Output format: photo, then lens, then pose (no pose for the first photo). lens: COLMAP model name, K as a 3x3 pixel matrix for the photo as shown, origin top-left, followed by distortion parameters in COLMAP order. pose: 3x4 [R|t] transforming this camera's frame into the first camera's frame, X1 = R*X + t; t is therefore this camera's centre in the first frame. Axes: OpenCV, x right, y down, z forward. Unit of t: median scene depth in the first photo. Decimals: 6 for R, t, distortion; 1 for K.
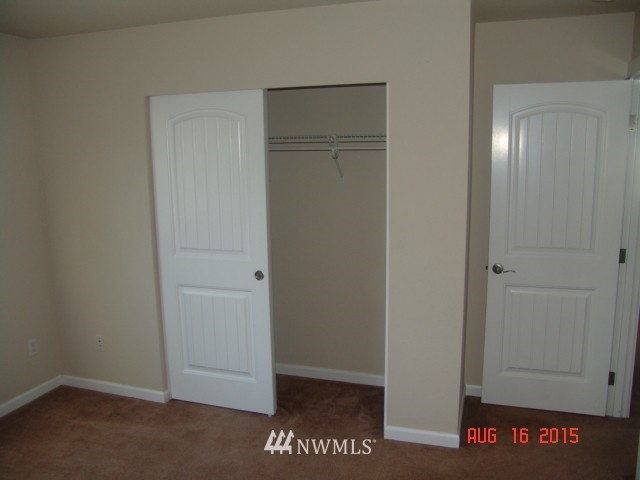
lens RADIAL K [[532.0, 0, 320.0], [0, 532.0, 240.0], [0, 0, 1]] dist [-0.186663, 0.167250]
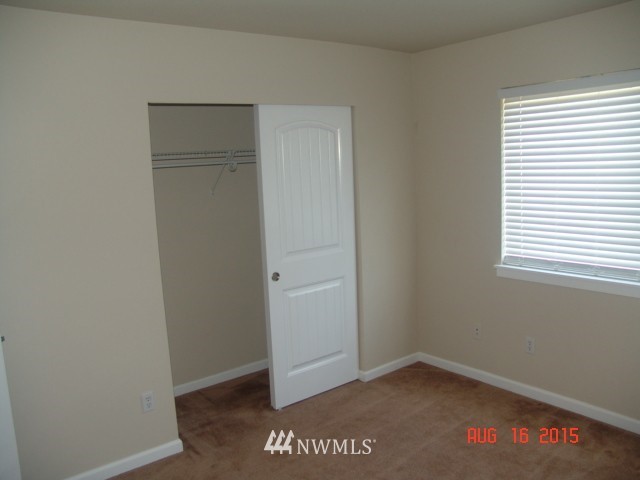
lens RADIAL K [[532.0, 0, 320.0], [0, 532.0, 240.0], [0, 0, 1]] dist [-0.186663, 0.167250]
pose [[0.570115, -0.137221, 0.810024, -0.752421], [0.175437, 0.983545, 0.043139, -0.030456], [-0.802615, 0.117514, 0.584808, 0.235201]]
